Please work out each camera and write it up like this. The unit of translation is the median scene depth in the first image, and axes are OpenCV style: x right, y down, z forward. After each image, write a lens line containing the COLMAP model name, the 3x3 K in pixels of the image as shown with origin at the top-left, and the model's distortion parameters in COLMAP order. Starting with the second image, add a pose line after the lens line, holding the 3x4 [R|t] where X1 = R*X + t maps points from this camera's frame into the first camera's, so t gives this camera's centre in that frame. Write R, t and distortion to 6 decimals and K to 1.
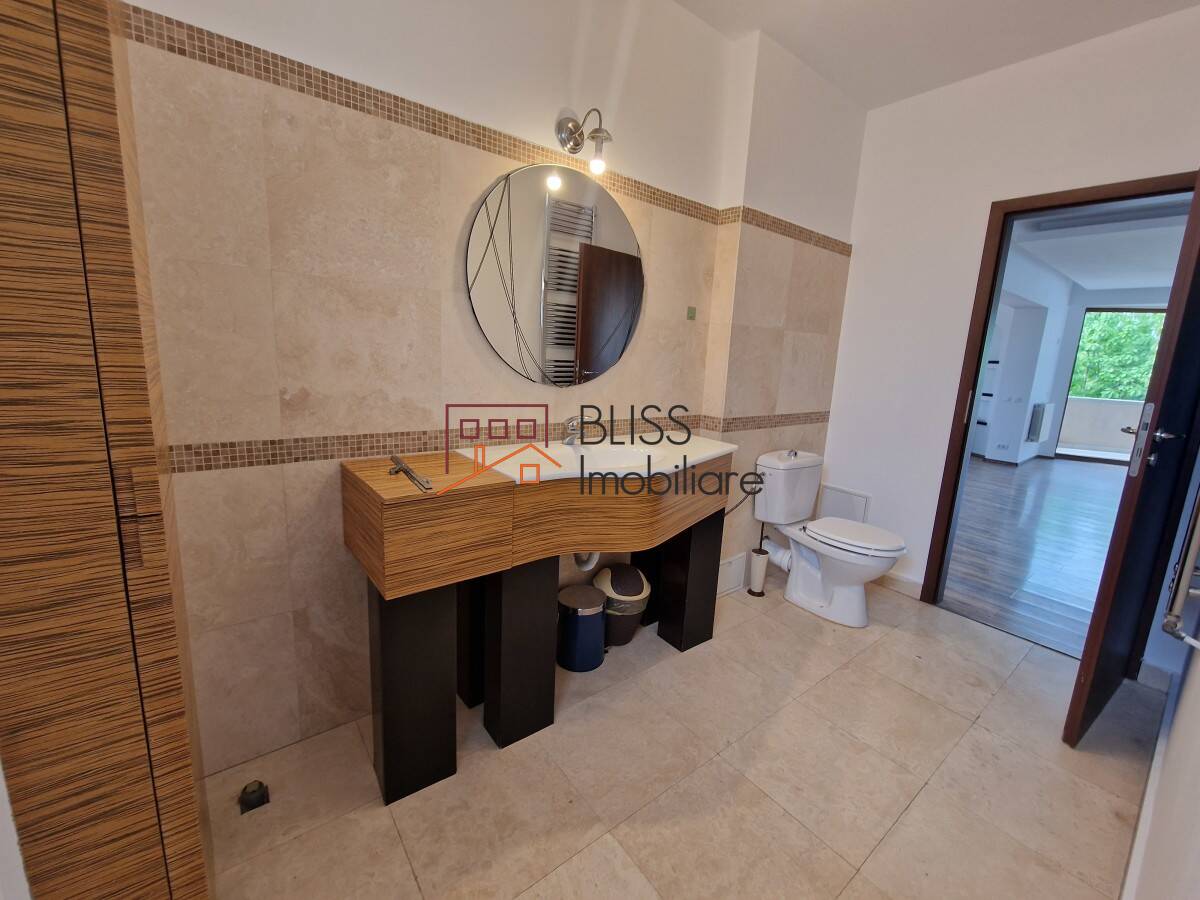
lens RADIAL K [[495.2, 0, 600.5], [0, 495.2, 450.1], [0, 0, 1]] dist [-0.001891, -0.003253]
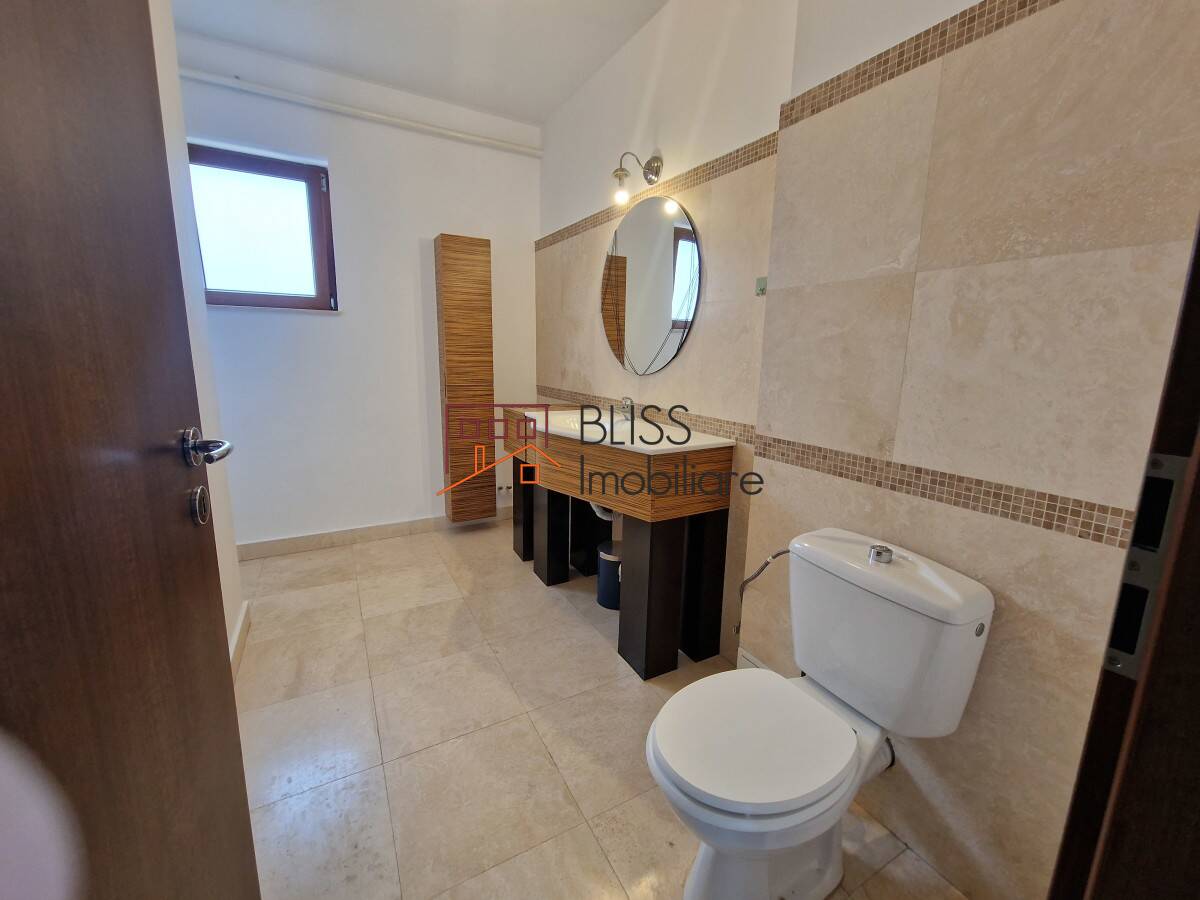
lens RADIAL K [[495.2, 0, 610.1], [0, 495.2, 444.5], [0, 0, 1]] dist [-0.001891, -0.003253]
pose [[-0.146710, 0.135190, -0.979898, 1.012460], [-0.217600, 0.961940, 0.165291, -0.127802], [0.964949, 0.237476, -0.111709, 0.962997]]
